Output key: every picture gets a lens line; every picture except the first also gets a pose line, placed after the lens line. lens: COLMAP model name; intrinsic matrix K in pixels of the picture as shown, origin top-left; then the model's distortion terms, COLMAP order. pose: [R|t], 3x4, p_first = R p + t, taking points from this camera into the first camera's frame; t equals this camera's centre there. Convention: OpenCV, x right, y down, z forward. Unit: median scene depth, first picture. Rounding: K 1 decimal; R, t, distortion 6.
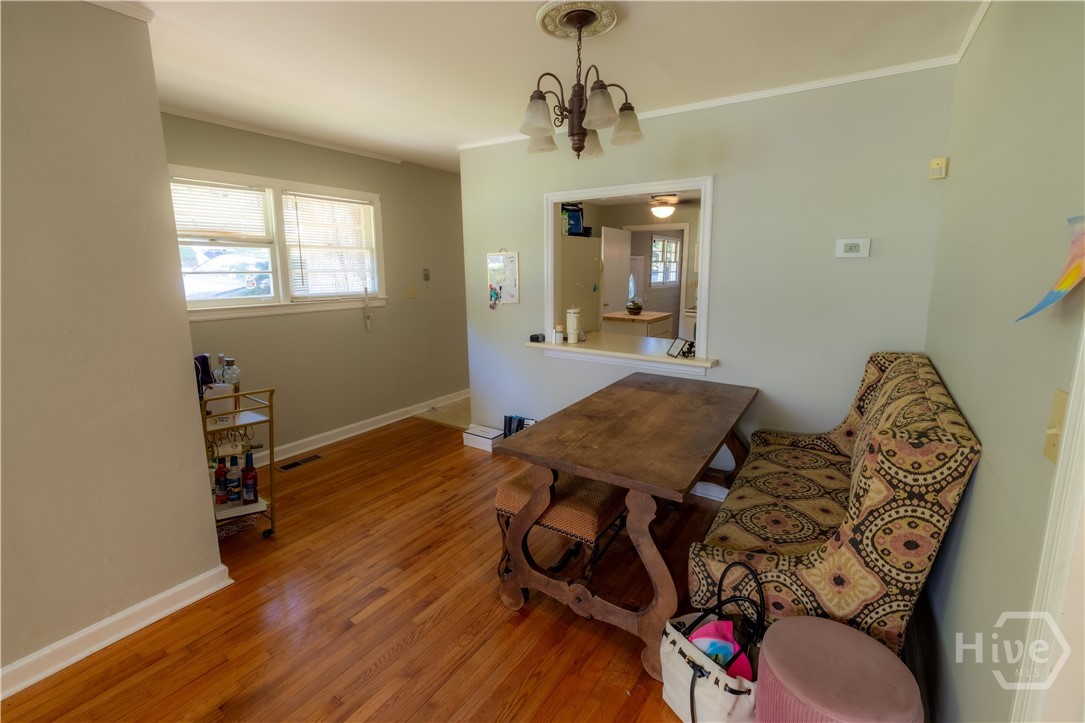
lens RADIAL K [[470.3, 0, 539.4], [0, 470.3, 343.5], [0, 0, 1]] dist [0.001692, 0.000197]
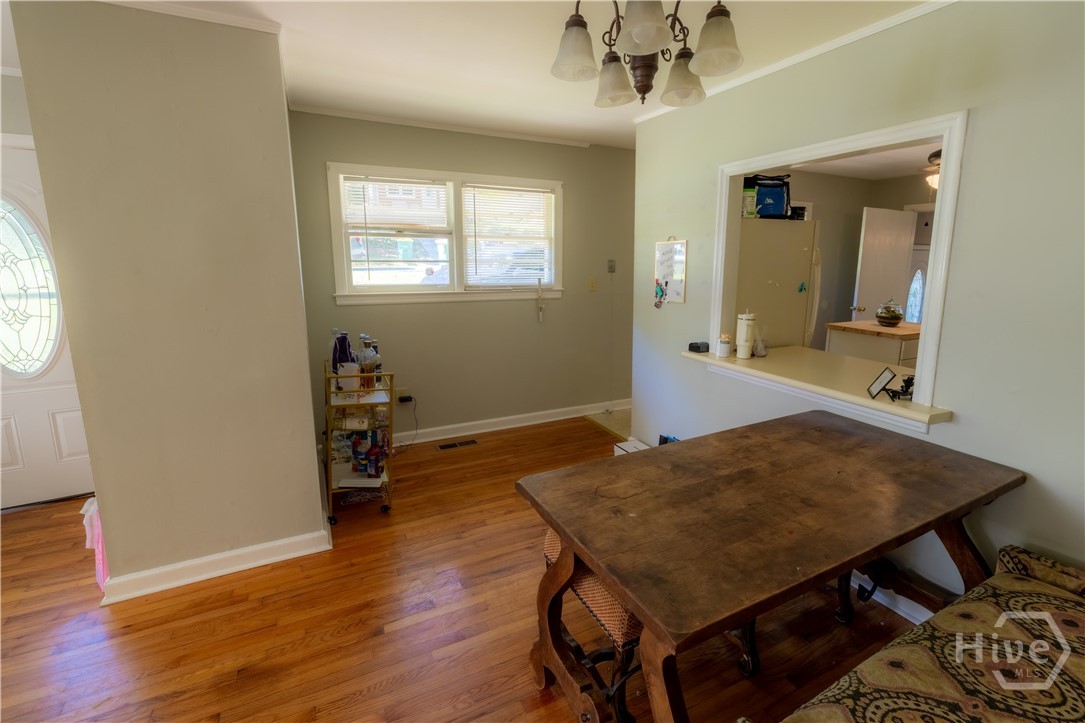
lens RADIAL K [[483.2, 0, 566.9], [0, 483.2, 339.4], [0, 0, 1]] dist [0.001876, 0.001314]
pose [[0.878754, 0.087986, -0.469094, 0.236647], [-0.085917, 0.995967, 0.025862, -0.034576], [0.469478, 0.017577, 0.882769, 0.212122]]
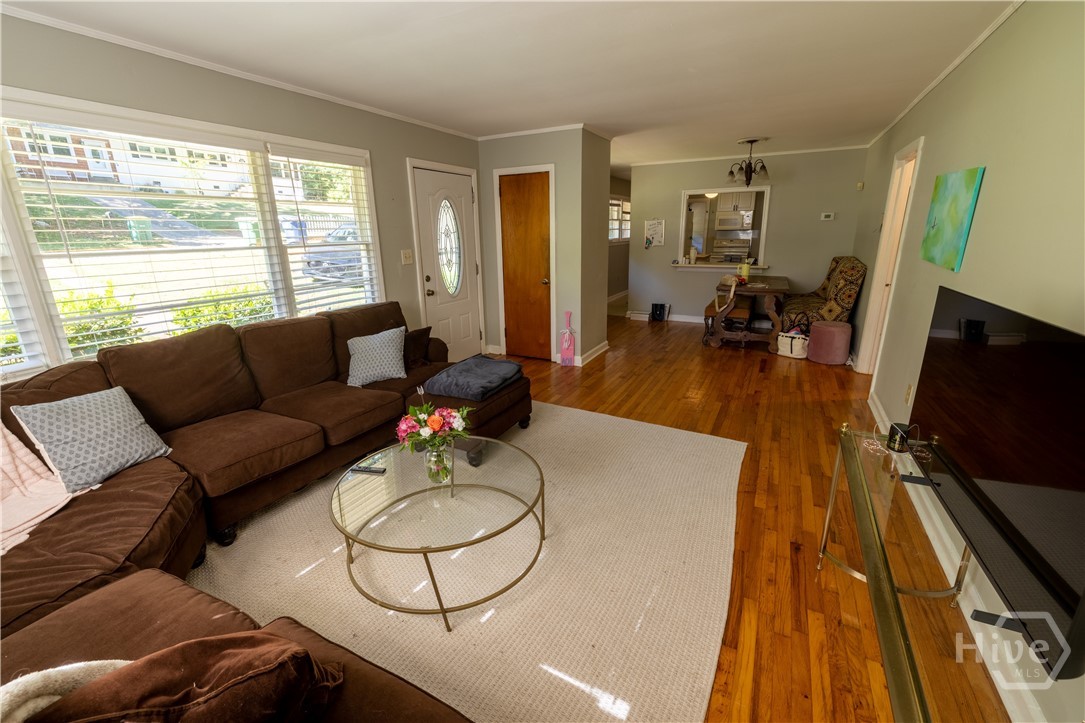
lens RADIAL K [[470.3, 0, 538.8], [0, 470.3, 346.9], [0, 0, 1]] dist [0.001692, 0.000197]
pose [[0.994306, -0.035762, 0.100384, -1.036837], [0.026529, 0.995419, 0.091856, 0.198272], [-0.103209, -0.088670, 0.990699, -1.258637]]
